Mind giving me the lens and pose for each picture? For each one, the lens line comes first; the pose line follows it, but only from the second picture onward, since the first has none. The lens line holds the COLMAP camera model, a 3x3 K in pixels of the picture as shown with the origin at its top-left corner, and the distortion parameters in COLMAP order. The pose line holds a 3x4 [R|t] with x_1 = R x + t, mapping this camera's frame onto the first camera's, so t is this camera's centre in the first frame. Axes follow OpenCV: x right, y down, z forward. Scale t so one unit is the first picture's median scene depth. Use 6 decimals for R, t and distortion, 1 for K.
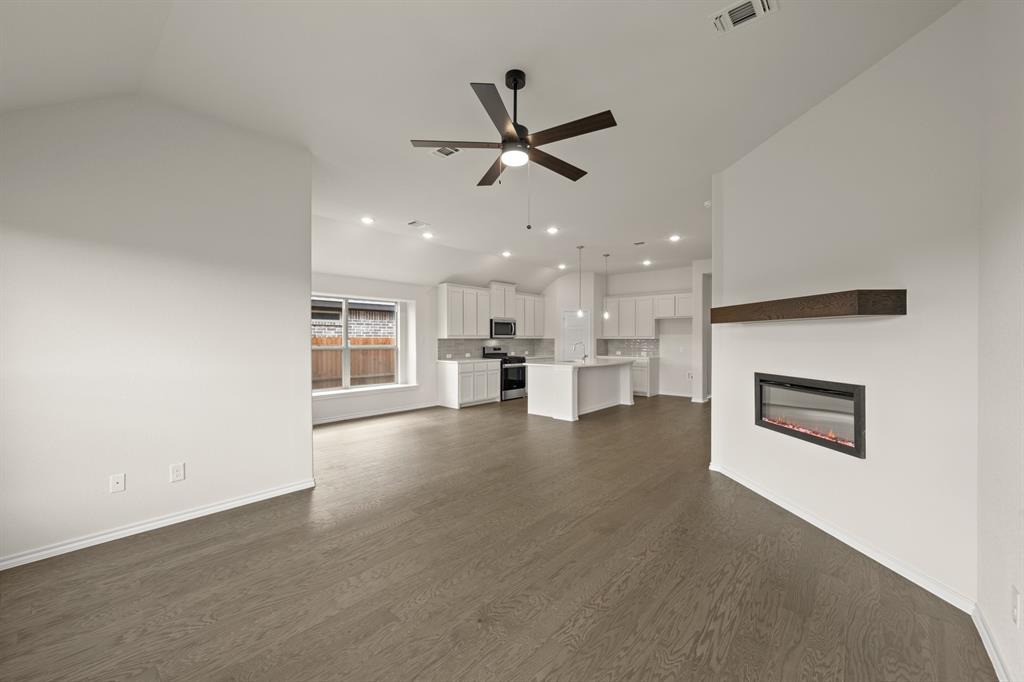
lens RADIAL K [[410.3, 0, 510.3], [0, 410.3, 341.7], [0, 0, 1]] dist [0.007971, -0.000544]
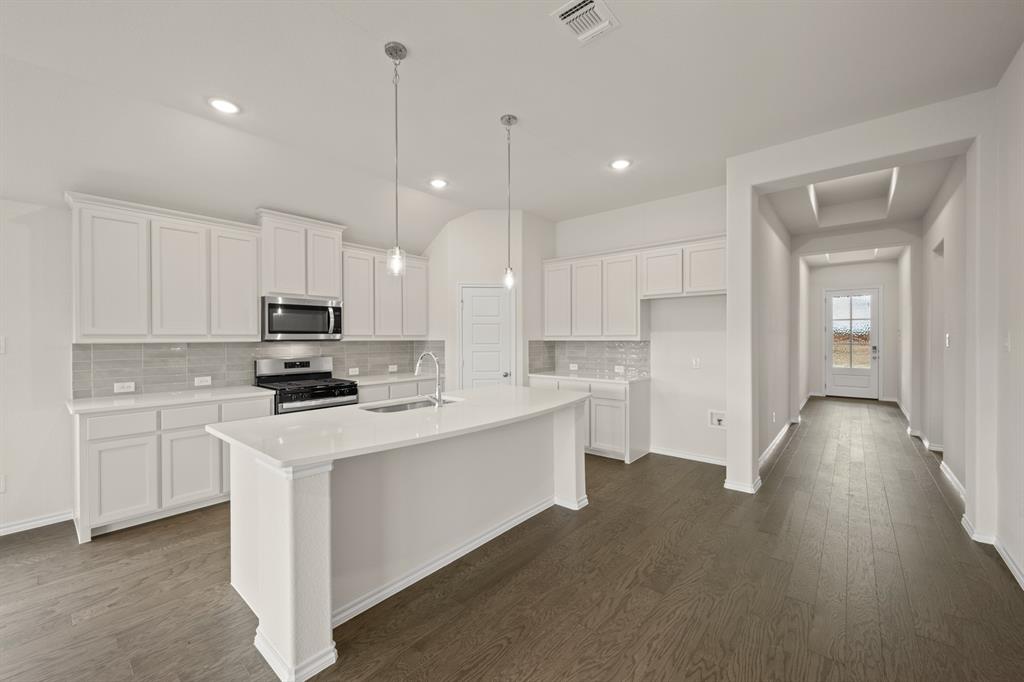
lens RADIAL K [[410.3, 0, 514.8], [0, 410.3, 343.6], [0, 0, 1]] dist [0.007971, -0.000544]
pose [[0.999806, -0.004920, 0.019047, 0.197963], [0.004837, 0.999978, 0.004436, -0.006518], [-0.019069, -0.004343, 0.999809, 0.529649]]
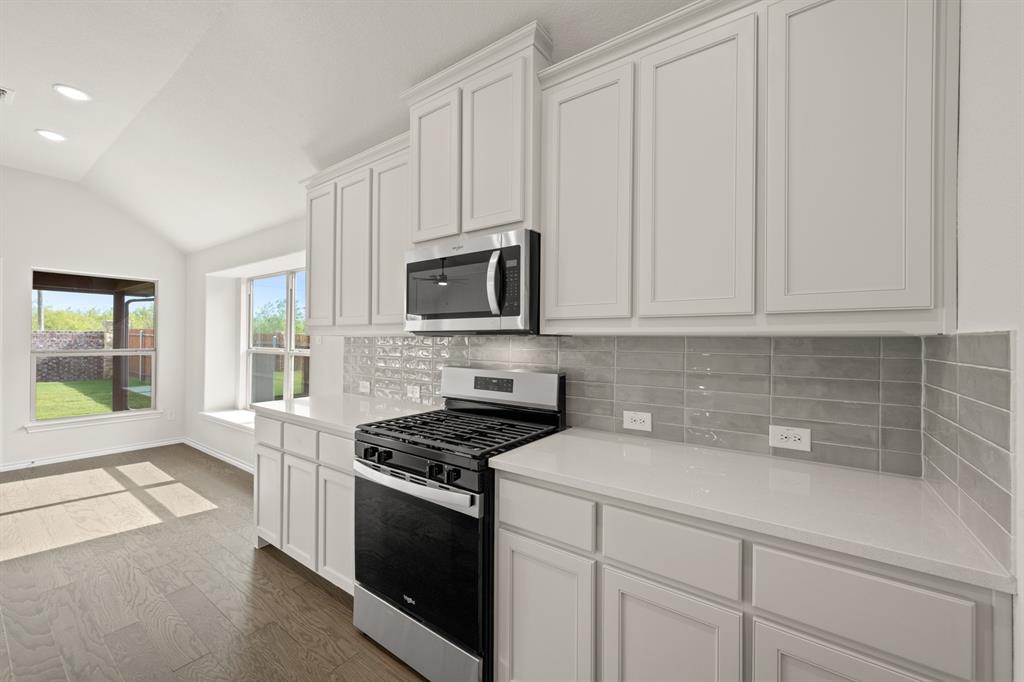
lens RADIAL K [[410.3, 0, 508.4], [0, 410.3, 338.6], [0, 0, 1]] dist [0.007971, -0.000544]
pose [[0.086820, -0.000662, -0.996224, 0.185683], [-0.013317, 0.999910, -0.001825, -0.006298], [0.996135, 0.013425, 0.086803, 0.971305]]
